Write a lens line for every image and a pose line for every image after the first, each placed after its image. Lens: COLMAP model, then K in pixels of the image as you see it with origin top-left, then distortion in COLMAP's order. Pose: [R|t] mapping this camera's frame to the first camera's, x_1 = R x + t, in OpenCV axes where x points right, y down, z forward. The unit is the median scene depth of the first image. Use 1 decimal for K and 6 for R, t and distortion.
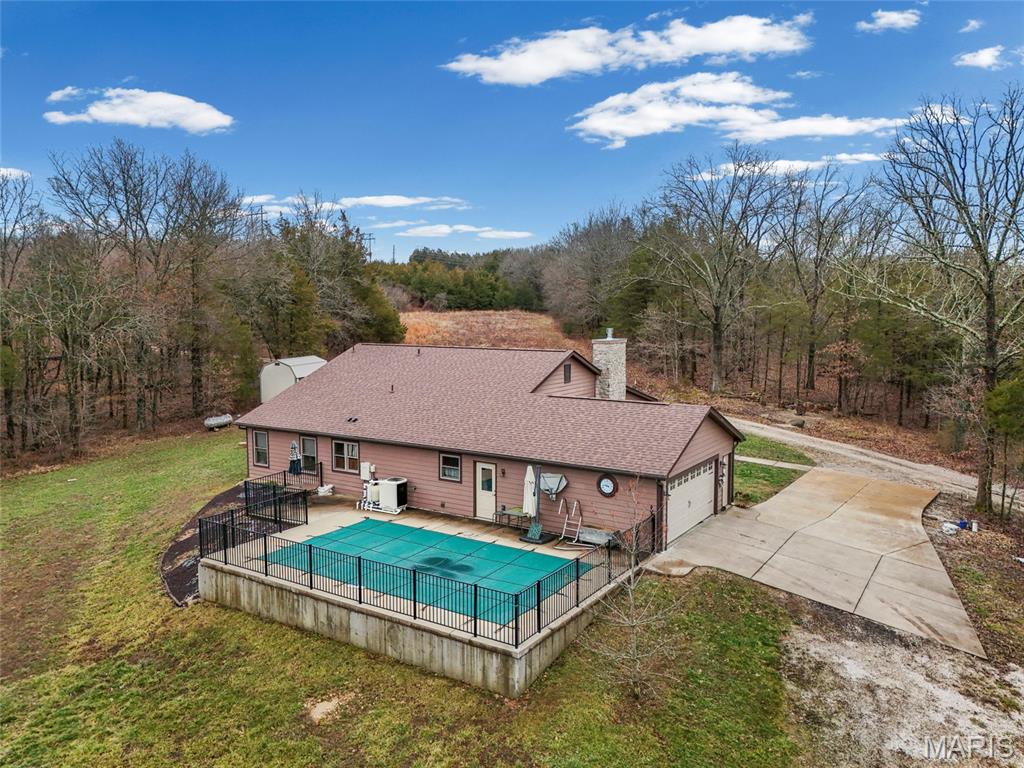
lens RADIAL K [[750.9, 0, 515.0], [0, 750.9, 387.0], [0, 0, 1]] dist [0.073216, -0.064844]
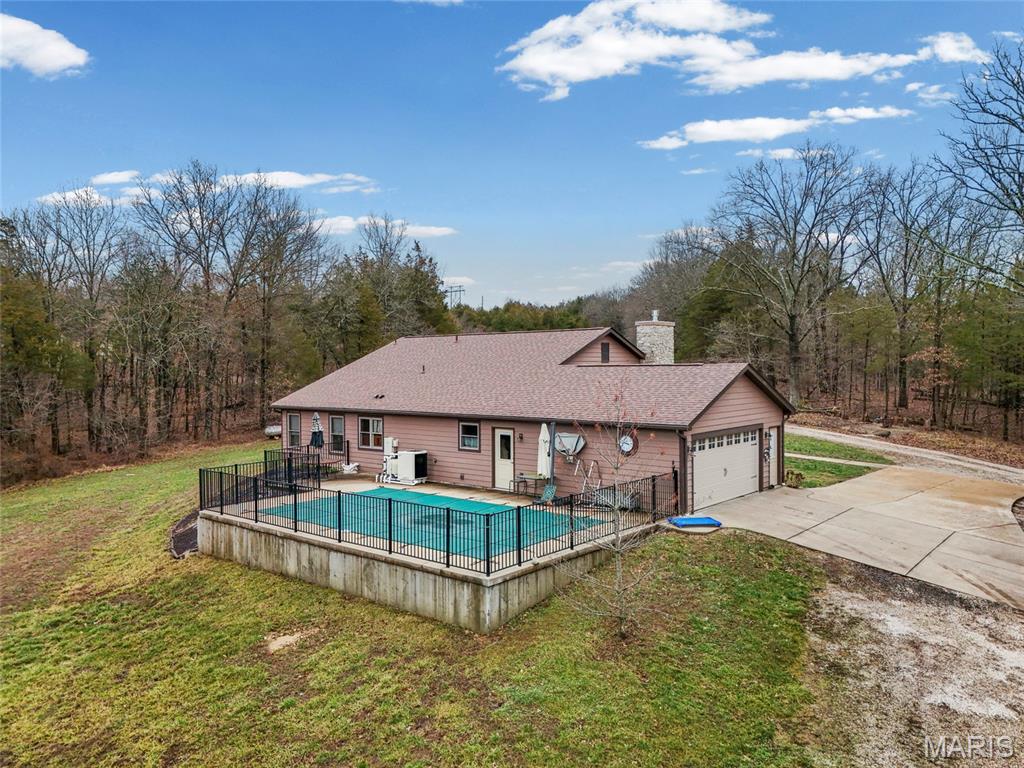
lens RADIAL K [[750.9, 0, 515.0], [0, 750.9, 387.0], [0, 0, 1]] dist [0.073216, -0.064844]
pose [[0.992329, -0.002275, -0.123608, 0.114505], [-0.007083, 0.997143, -0.075209, 0.150817], [0.123426, 0.075508, 0.989477, 0.086298]]
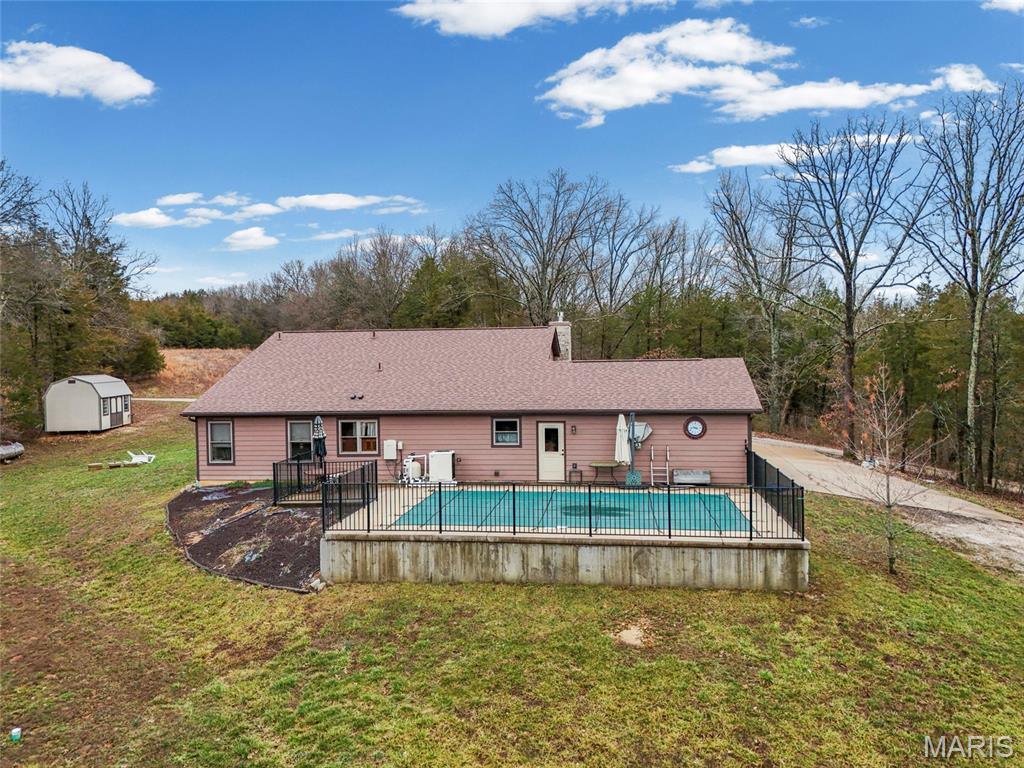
lens RADIAL K [[750.9, 0, 515.0], [0, 750.9, 387.0], [0, 0, 1]] dist [0.073216, -0.064844]
pose [[0.905153, -0.024874, 0.424358, -0.620230], [0.056877, 0.996397, -0.062914, 0.143929], [-0.421265, 0.081083, 0.903306, 0.176713]]
